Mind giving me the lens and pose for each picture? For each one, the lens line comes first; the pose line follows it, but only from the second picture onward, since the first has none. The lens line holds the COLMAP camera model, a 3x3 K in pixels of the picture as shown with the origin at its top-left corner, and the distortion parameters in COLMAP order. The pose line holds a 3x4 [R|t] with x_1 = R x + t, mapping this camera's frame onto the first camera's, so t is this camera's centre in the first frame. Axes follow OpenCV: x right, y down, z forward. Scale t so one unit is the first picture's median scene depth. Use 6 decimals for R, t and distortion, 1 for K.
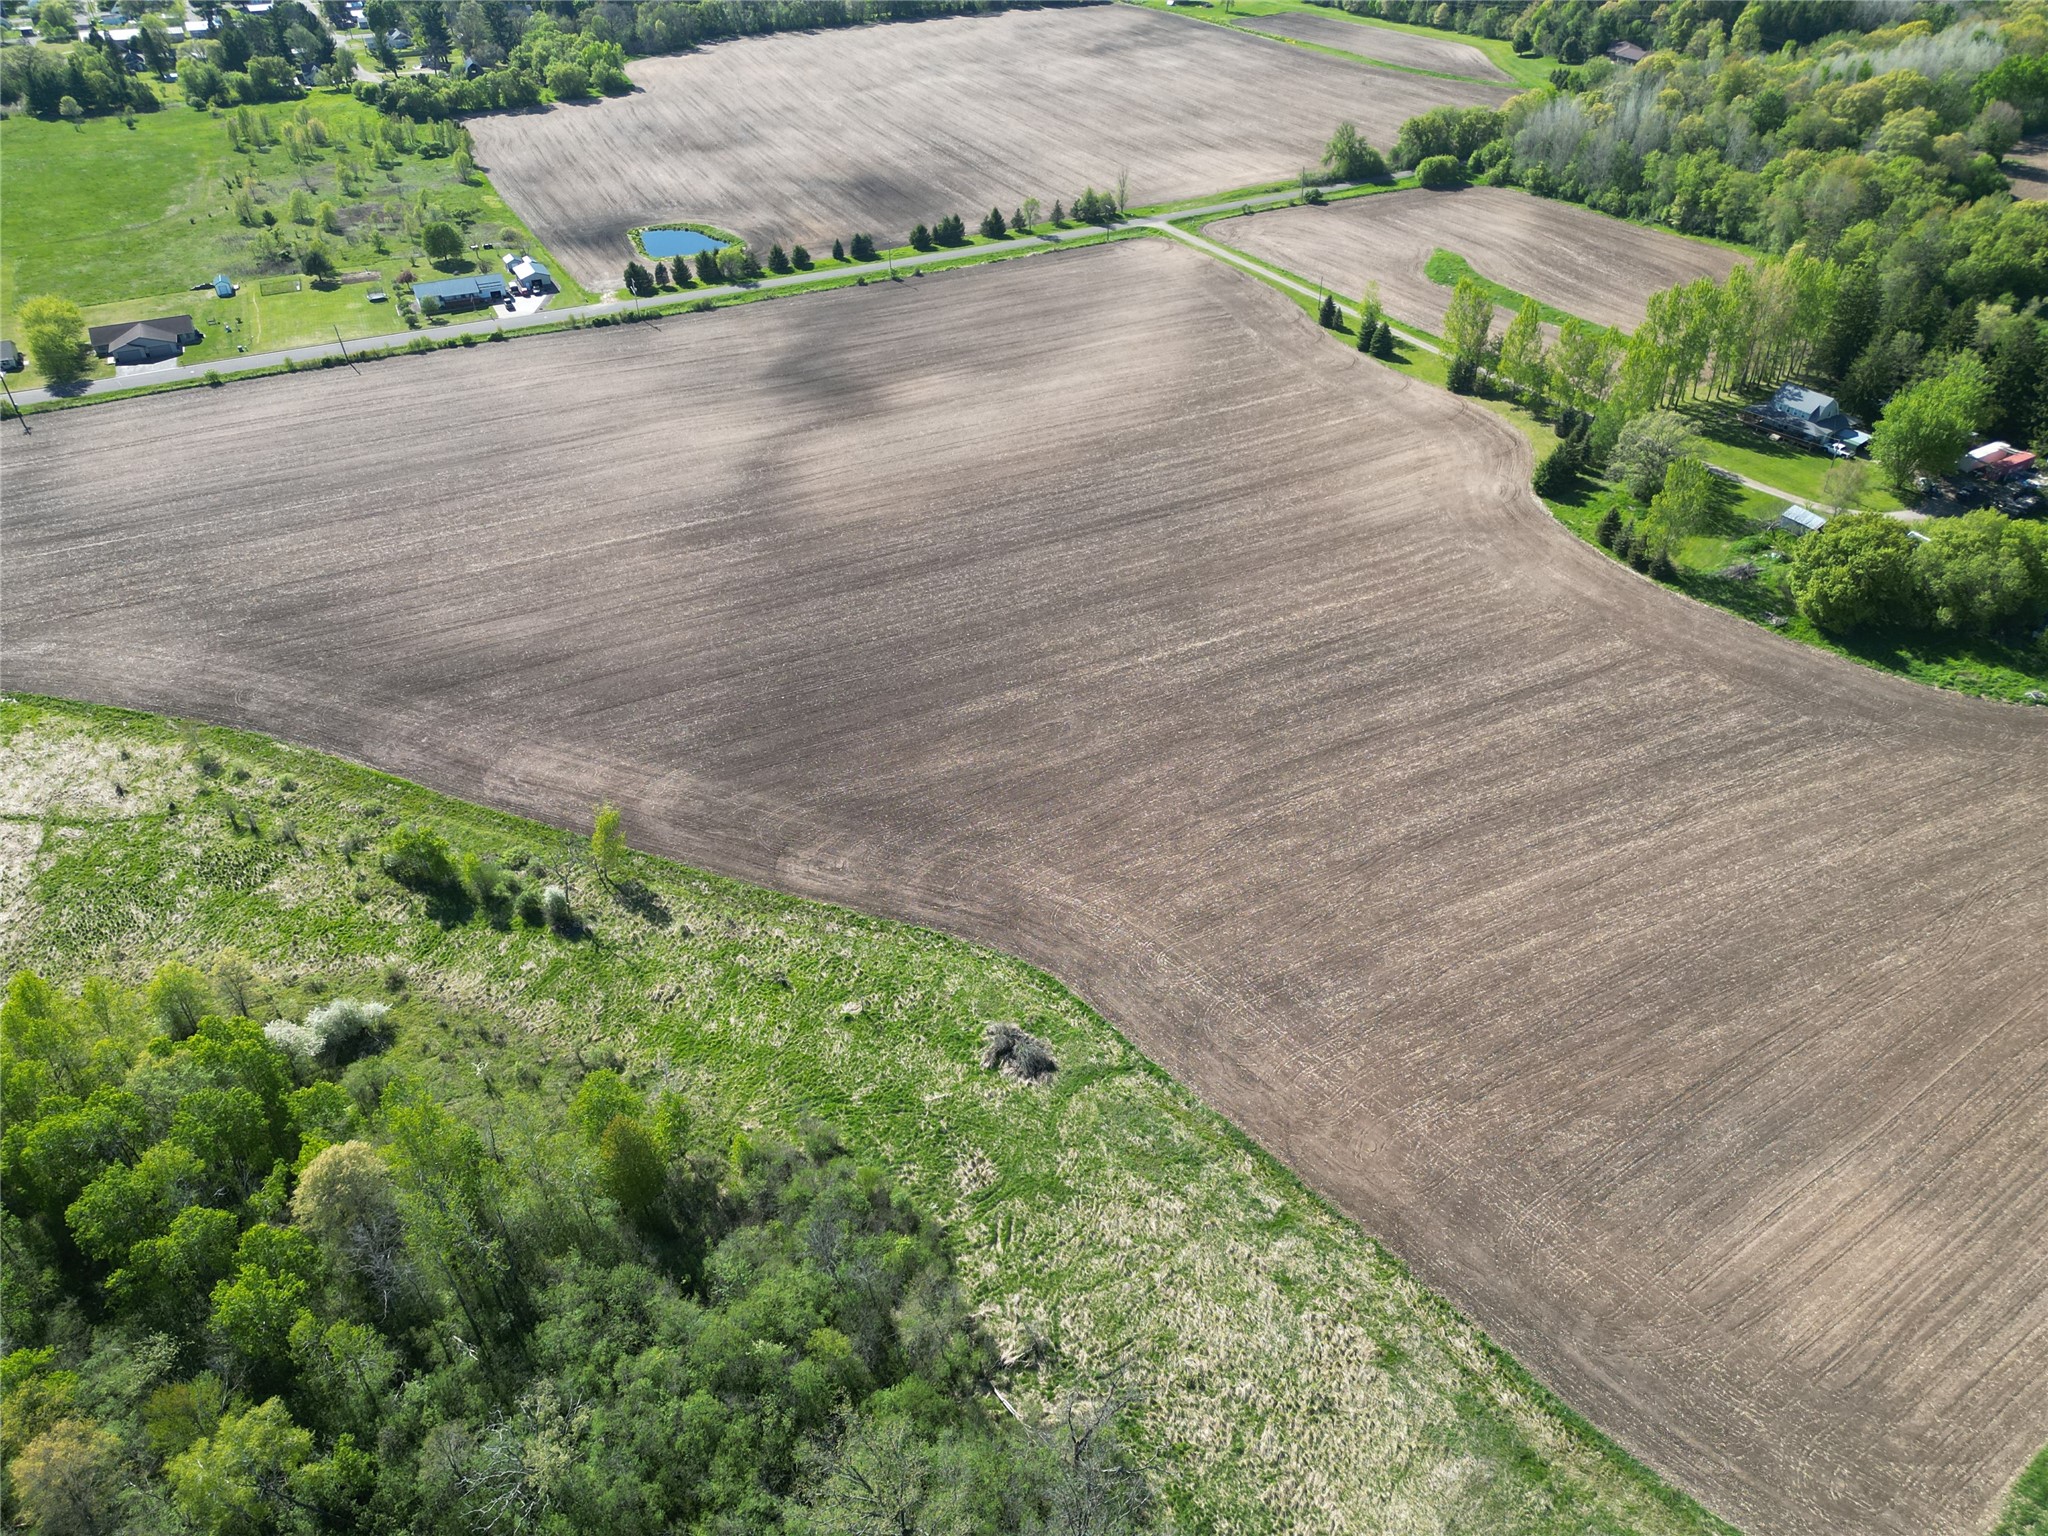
lens RADIAL K [[1426.6, 0, 1030.9], [0, 1426.6, 775.6], [0, 0, 1]] dist [0.071116, -0.059231]
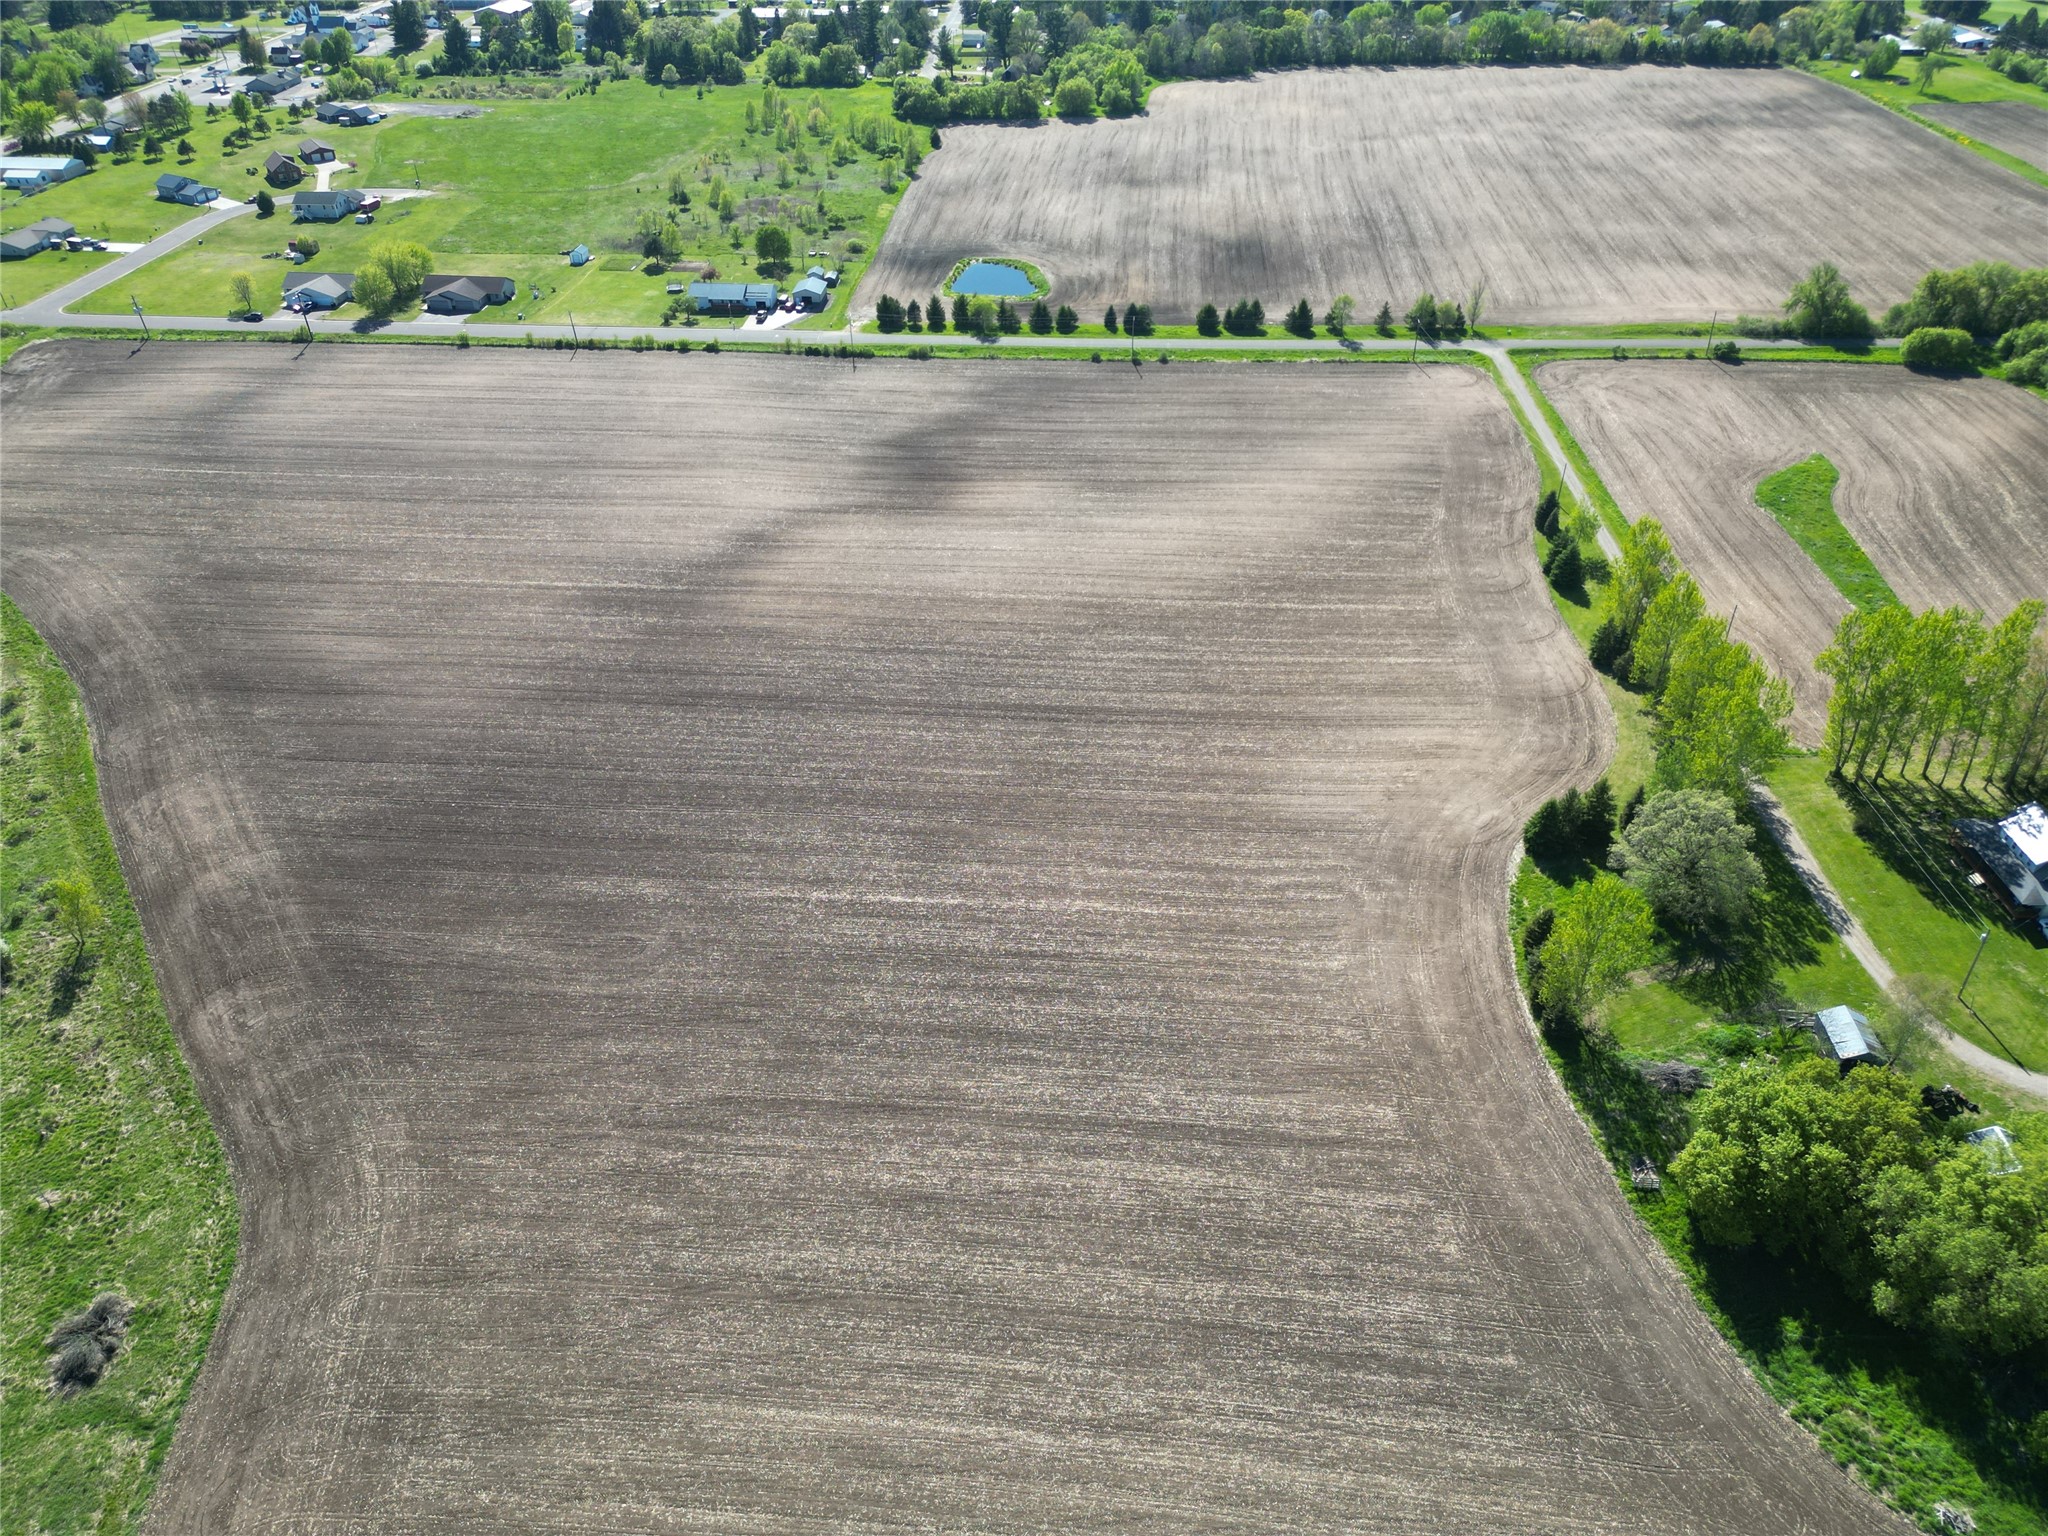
lens RADIAL K [[1426.6, 0, 1030.9], [0, 1426.6, 775.6], [0, 0, 1]] dist [0.071116, -0.059231]
pose [[0.860908, 0.302761, -0.408868, 0.353531], [-0.303565, 0.950610, 0.064730, -0.168592], [0.408271, 0.068392, 0.910295, 0.220766]]
